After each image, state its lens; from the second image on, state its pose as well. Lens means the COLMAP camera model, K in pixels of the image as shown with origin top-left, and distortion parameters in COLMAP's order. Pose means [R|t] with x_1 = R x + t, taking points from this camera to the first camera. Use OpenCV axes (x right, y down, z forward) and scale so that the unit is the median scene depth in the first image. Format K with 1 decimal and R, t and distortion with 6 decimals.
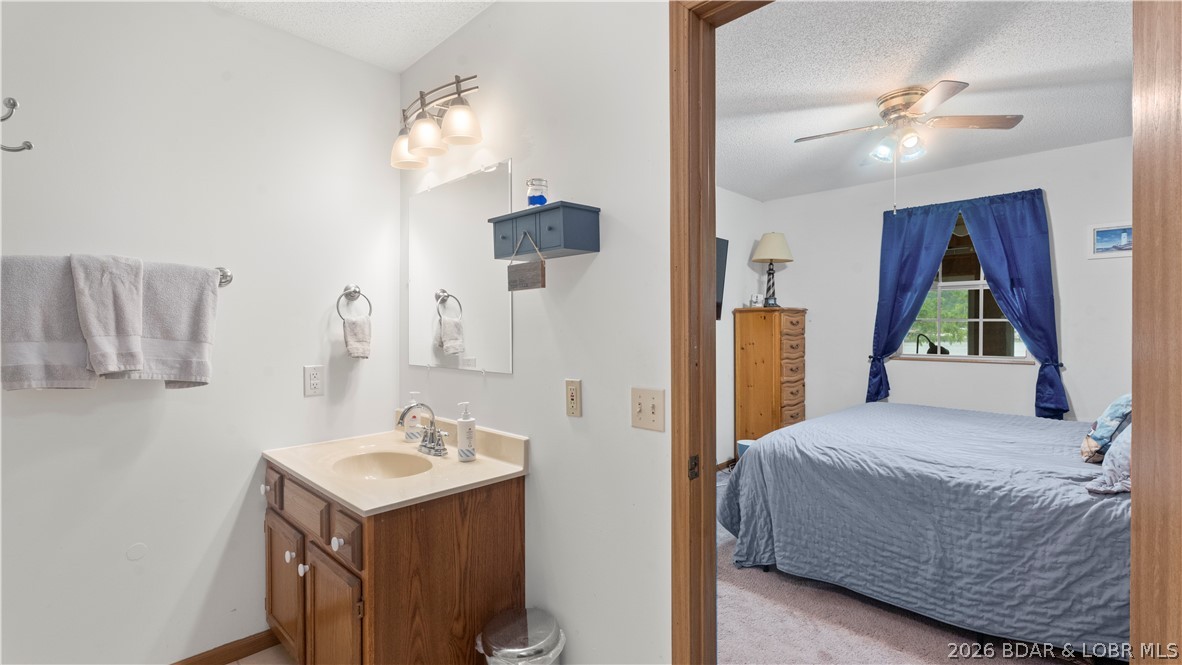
lens RADIAL K [[517.9, 0, 588.3], [0, 517.9, 327.7], [0, 0, 1]] dist [0.000293, -0.000240]
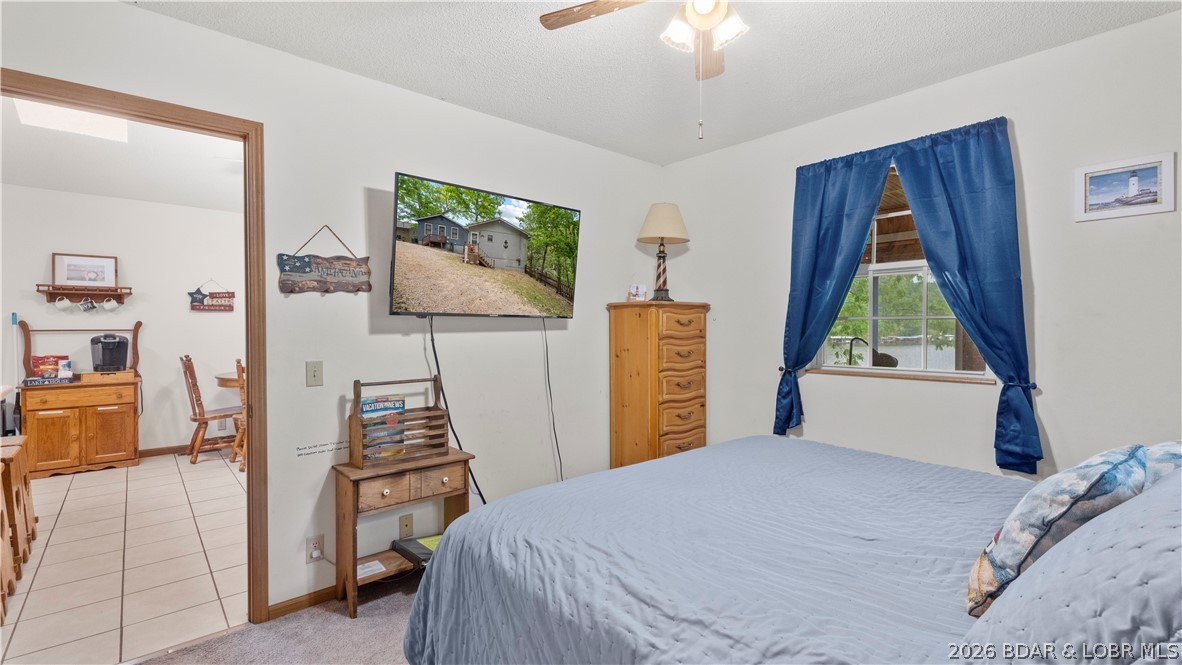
lens RADIAL K [[521.1, 0, 586.9], [0, 521.1, 329.6], [0, 0, 1]] dist [-0.010122, 0.007897]
pose [[0.997679, 0.001850, -0.068062, 0.352968], [-0.001736, 0.999997, 0.001731, 0.000522], [0.068065, -0.001609, 0.997680, 0.276448]]
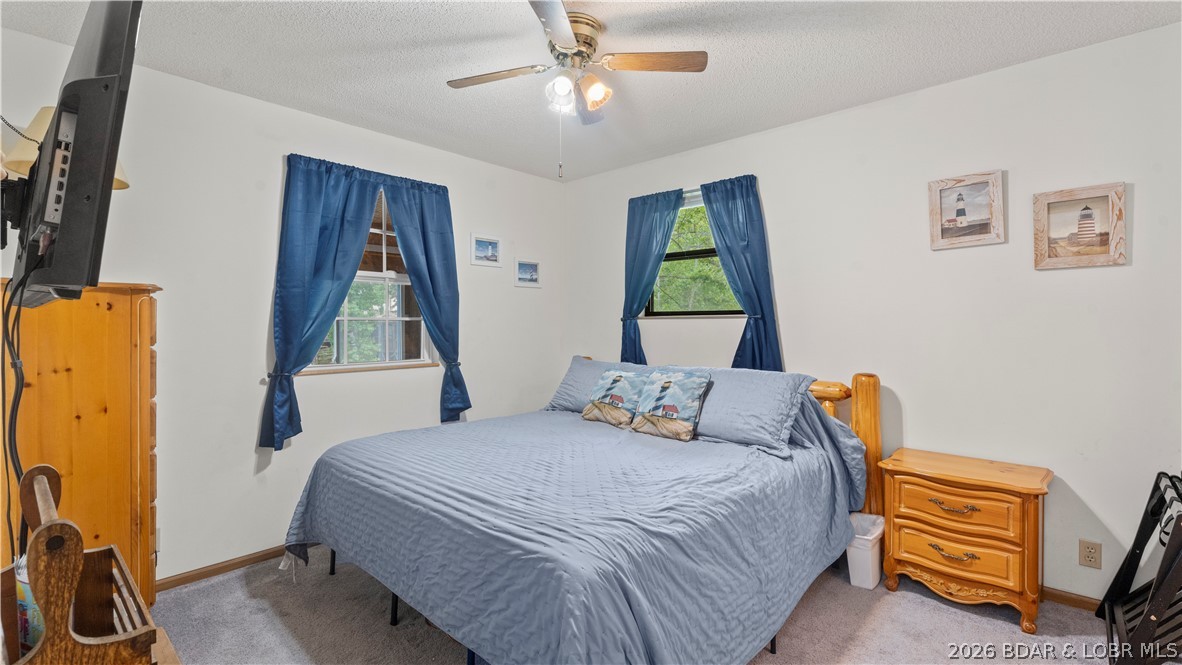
lens RADIAL K [[521.1, 0, 586.9], [0, 521.1, 329.6], [0, 0, 1]] dist [-0.010122, 0.007897]
pose [[-0.039705, -0.004232, 0.999202, -0.114837], [0.006172, 0.999971, 0.004481, 0.000484], [-0.999192, 0.006345, -0.039677, 0.698245]]
